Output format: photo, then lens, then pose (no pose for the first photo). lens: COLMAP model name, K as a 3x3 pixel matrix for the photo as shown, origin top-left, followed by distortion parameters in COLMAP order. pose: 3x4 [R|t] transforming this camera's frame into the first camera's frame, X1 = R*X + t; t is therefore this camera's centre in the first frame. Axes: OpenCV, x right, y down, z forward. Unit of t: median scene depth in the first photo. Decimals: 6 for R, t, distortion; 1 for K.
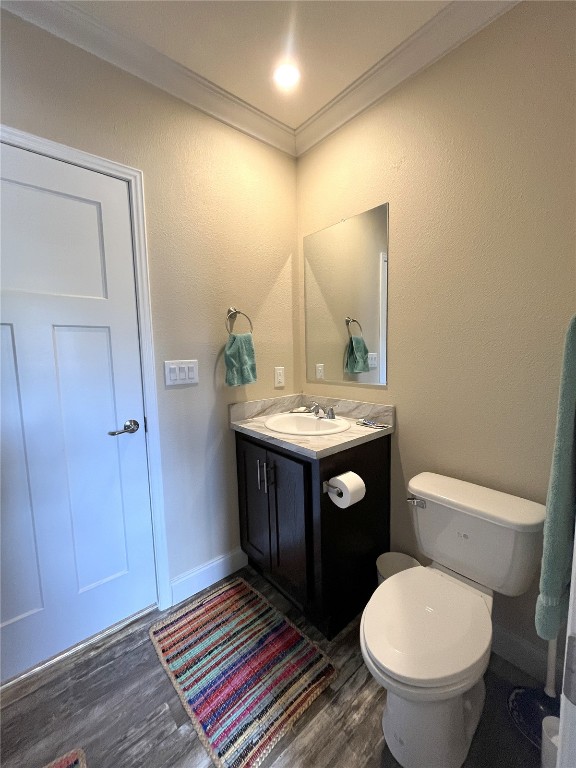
lens RADIAL K [[308.0, 0, 288.0], [0, 308.0, 384.0], [0, 0, 1]] dist [0.000407, -0.000049]
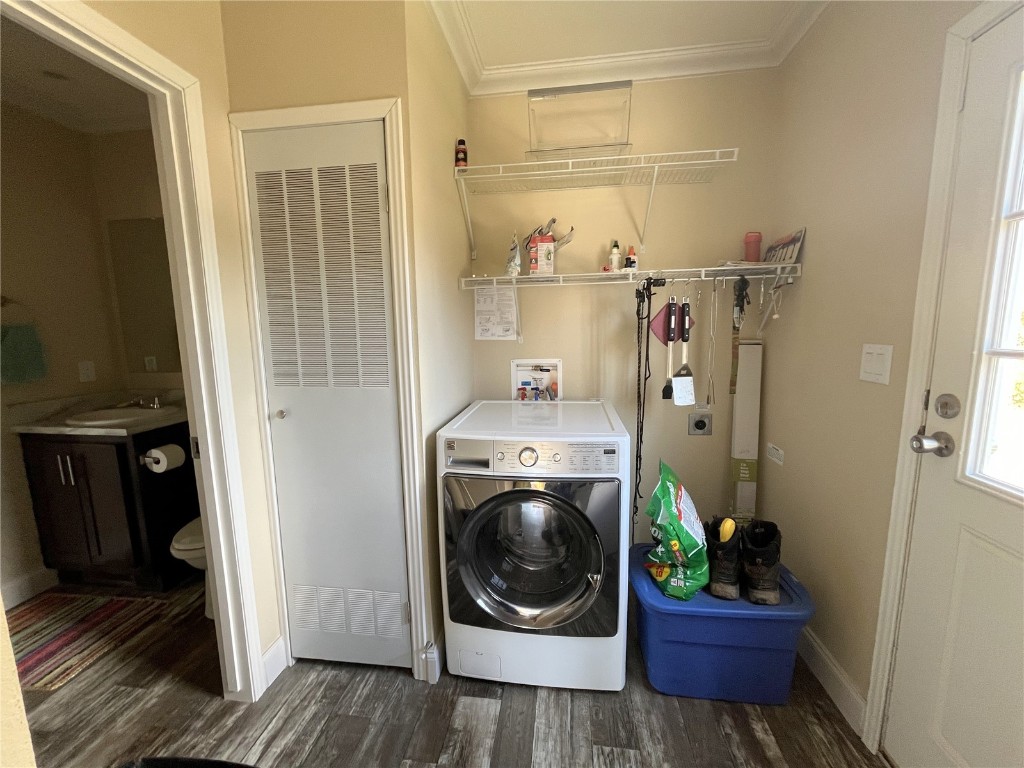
lens RADIAL K [[410.7, 0, 512.0], [0, 410.7, 384.0], [0, 0, 1]] dist [0.000407, -0.000049]
pose [[0.748288, -0.082709, 0.658198, 0.169923], [0.078032, 0.996283, 0.036481, 0.095916], [-0.658768, 0.024062, 0.751961, -1.134369]]
